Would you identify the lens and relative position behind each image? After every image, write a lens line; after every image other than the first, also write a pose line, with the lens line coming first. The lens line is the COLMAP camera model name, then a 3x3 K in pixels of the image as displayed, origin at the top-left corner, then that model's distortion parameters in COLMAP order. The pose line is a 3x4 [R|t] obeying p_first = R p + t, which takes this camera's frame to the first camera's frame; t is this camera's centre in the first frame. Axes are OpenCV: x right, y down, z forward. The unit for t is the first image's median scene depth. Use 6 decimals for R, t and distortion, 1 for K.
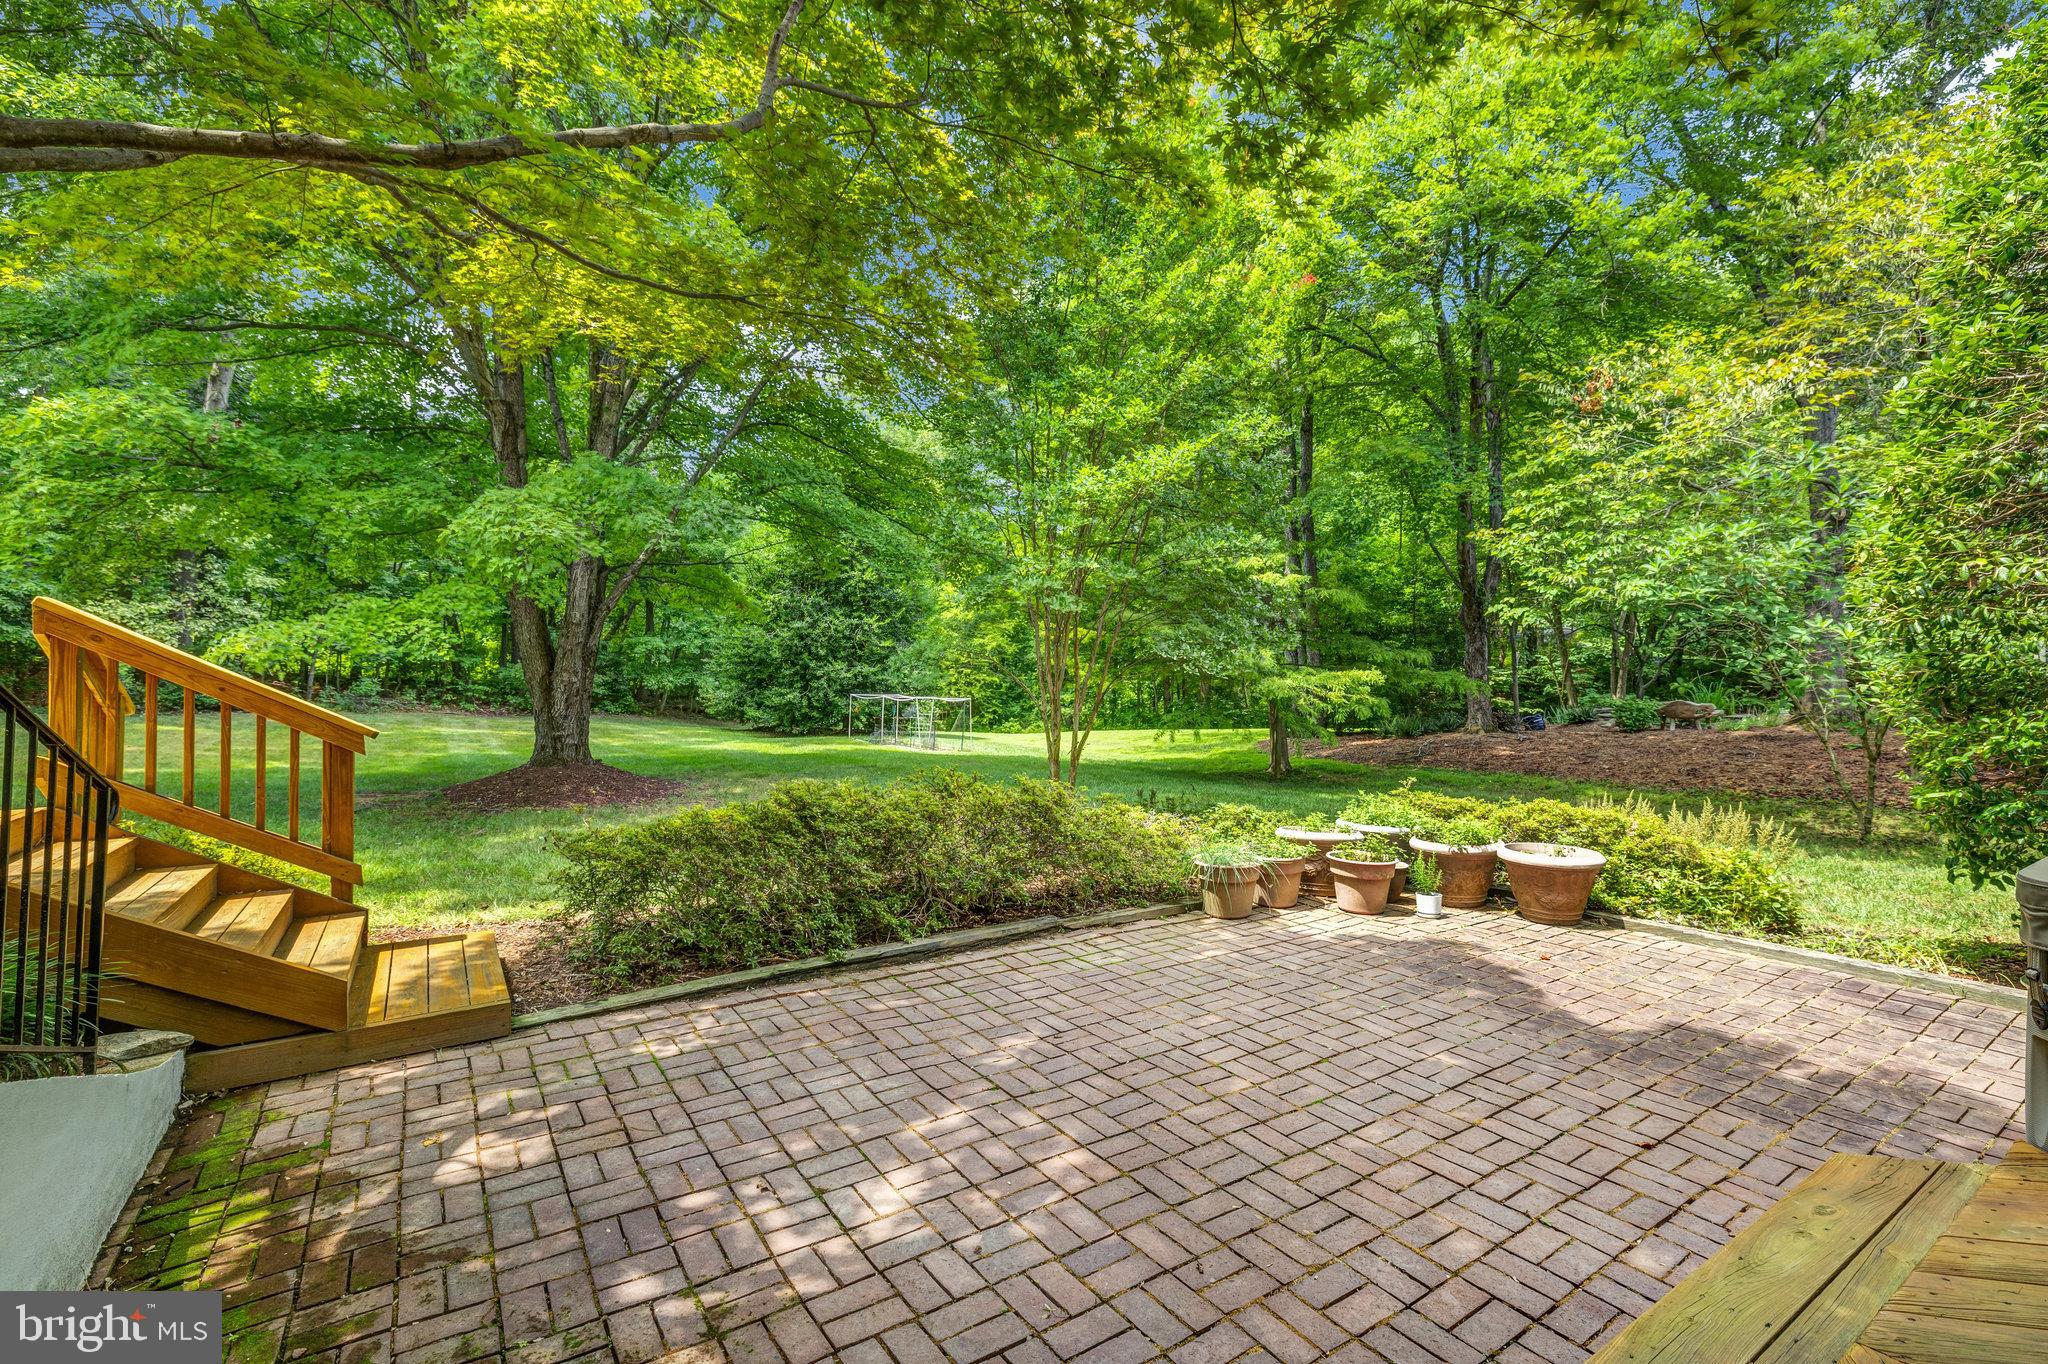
lens RADIAL K [[928.2, 0, 1024.7], [0, 928.2, 680.9], [0, 0, 1]] dist [-0.001977, -0.000391]
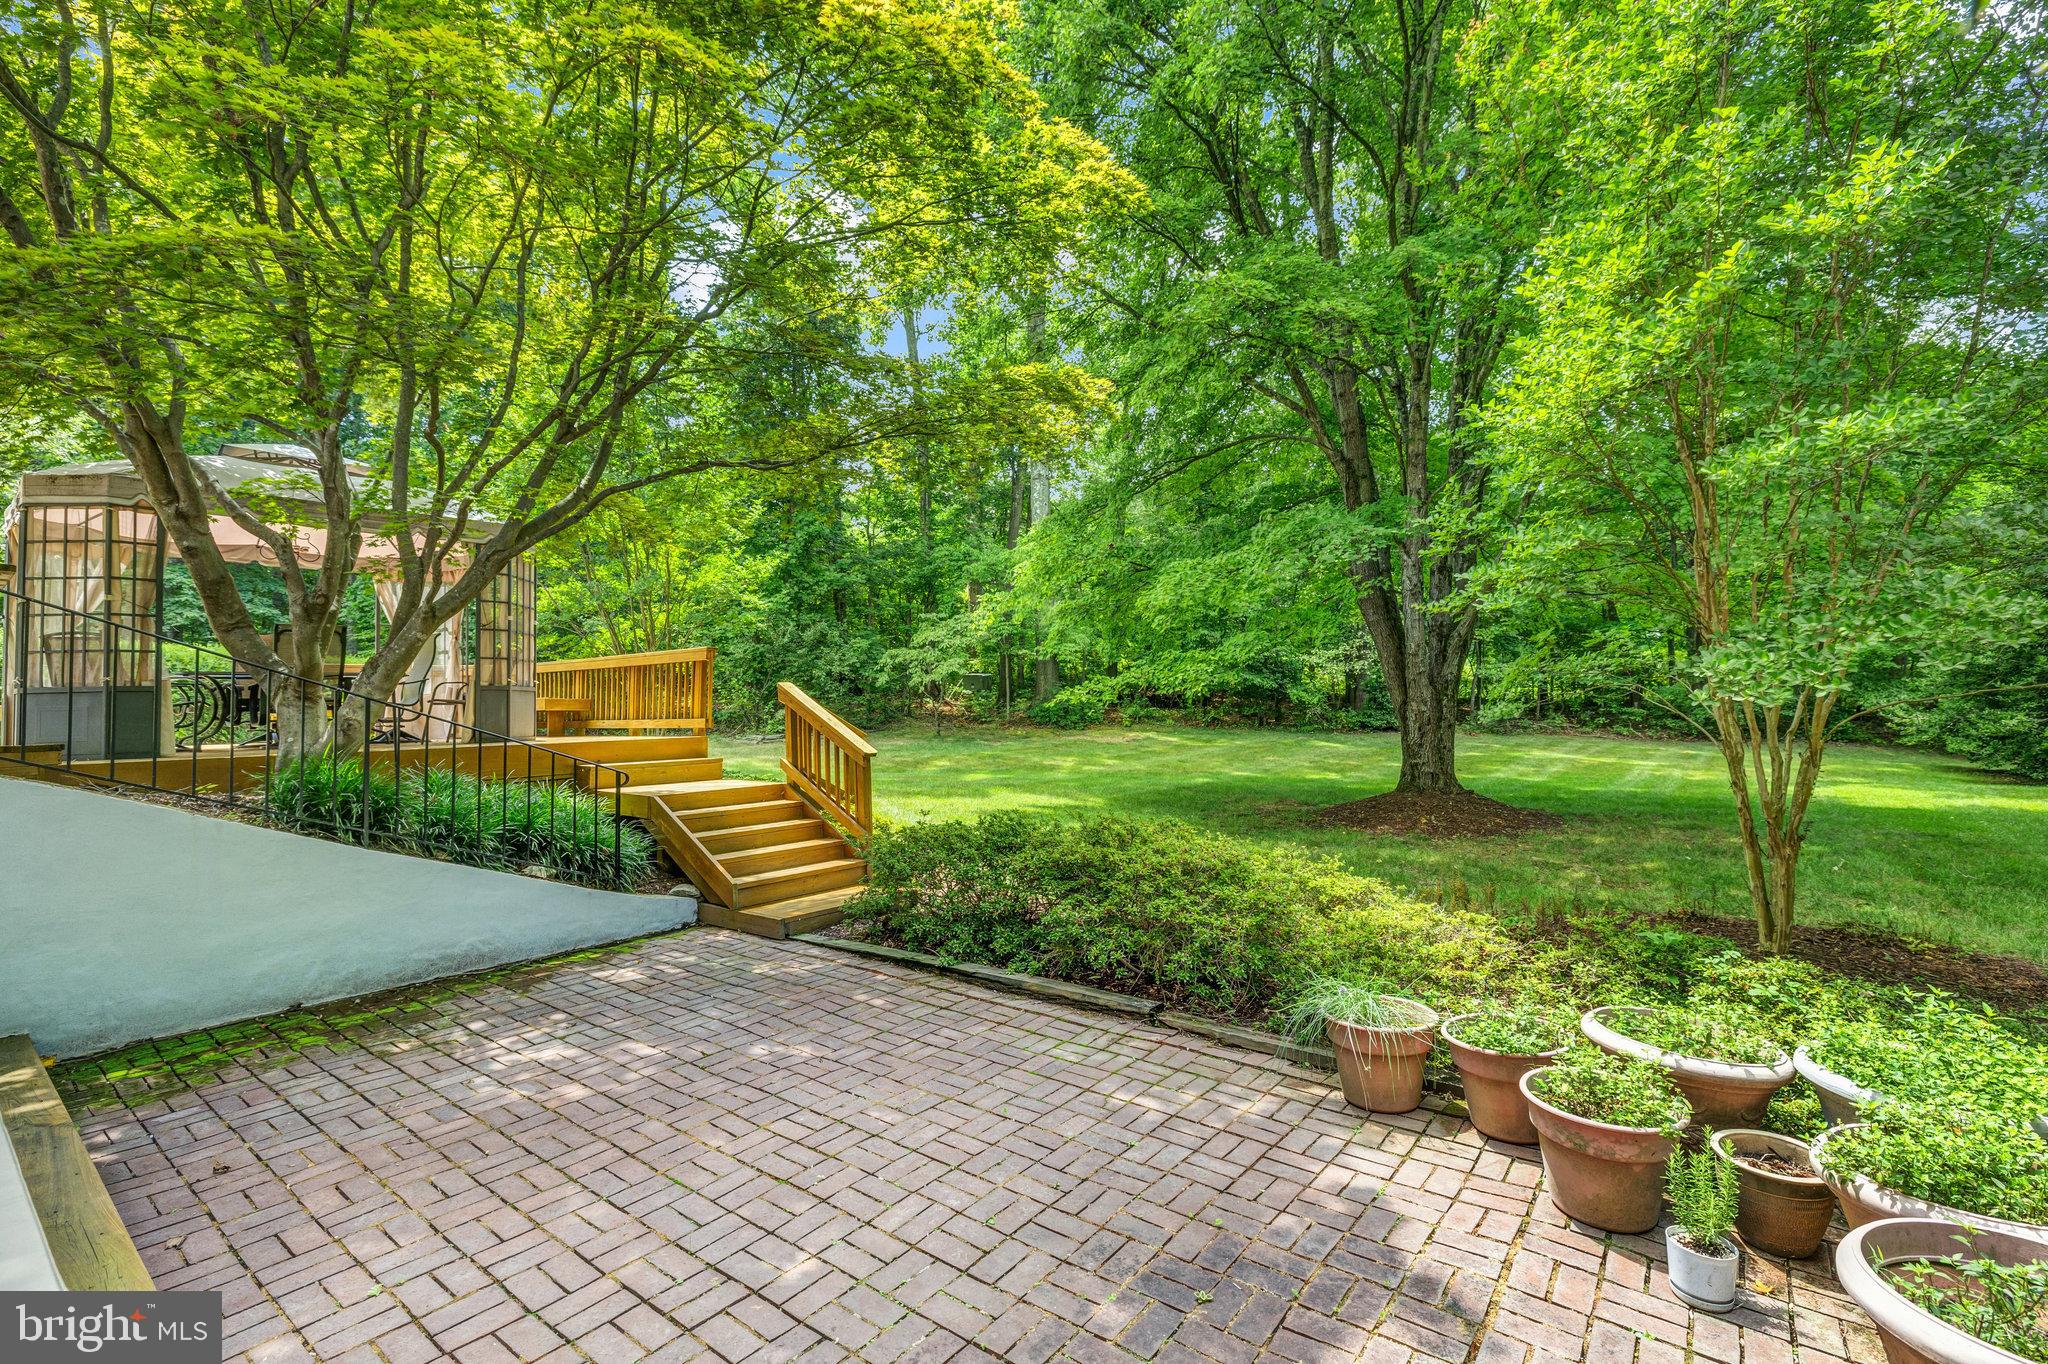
lens RADIAL K [[928.2, 0, 1021.5], [0, 928.2, 674.4], [0, 0, 1]] dist [-0.001977, -0.000391]
pose [[0.305843, -0.038786, -0.951292, 0.913972], [0.011700, 0.999248, -0.036979, -0.016915], [0.952010, 0.000179, 0.306066, 0.710873]]
